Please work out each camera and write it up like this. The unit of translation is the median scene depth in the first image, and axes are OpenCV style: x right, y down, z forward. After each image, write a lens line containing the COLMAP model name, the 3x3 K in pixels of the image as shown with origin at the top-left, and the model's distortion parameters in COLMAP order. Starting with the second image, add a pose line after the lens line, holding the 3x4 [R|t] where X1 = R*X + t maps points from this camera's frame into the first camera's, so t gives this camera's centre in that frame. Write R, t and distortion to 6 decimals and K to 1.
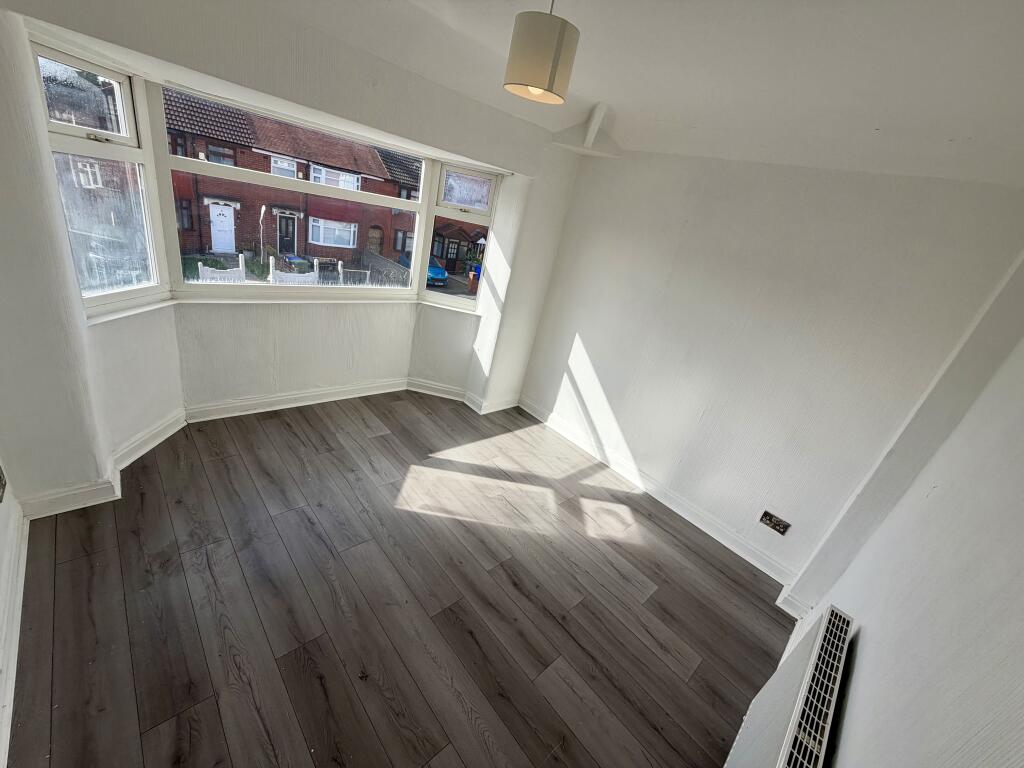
lens RADIAL K [[402.7, 0, 512.6], [0, 402.7, 382.3], [0, 0, 1]] dist [-0.000128, 0.000077]
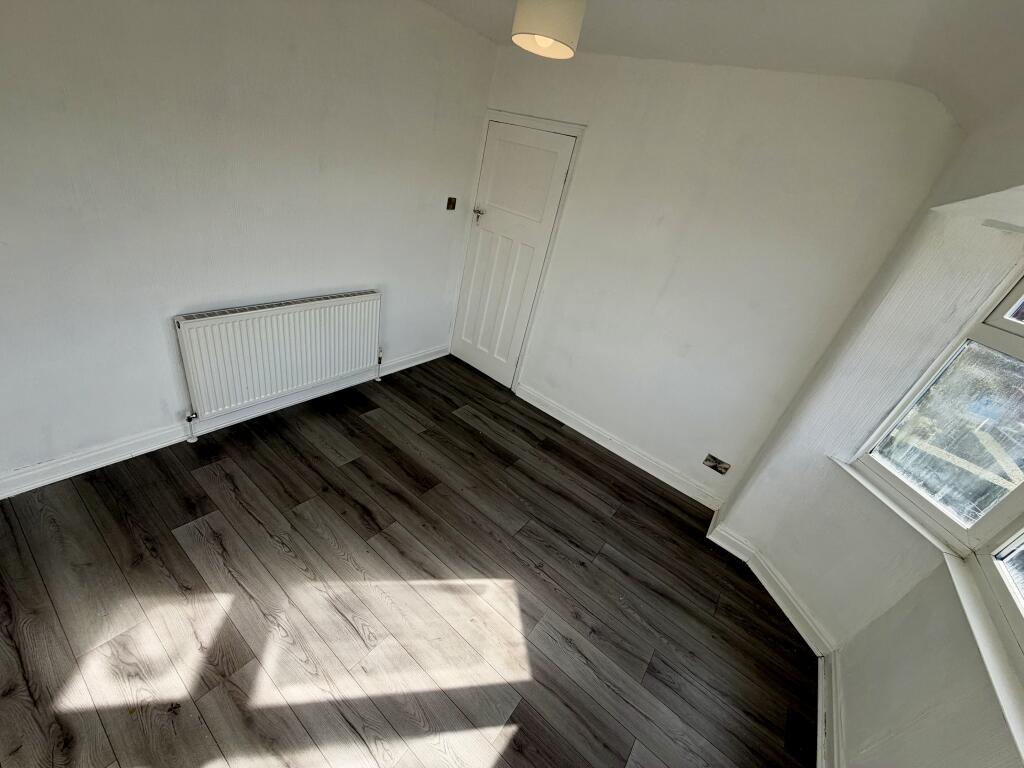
lens RADIAL K [[402.7, 0, 510.0], [0, 402.7, 387.1], [0, 0, 1]] dist [-0.000128, 0.000077]
pose [[-0.893843, -0.277573, -0.352134, 0.120789], [-0.448130, 0.526793, 0.722266, -0.514838], [-0.014979, 0.803394, -0.595259, 1.218985]]
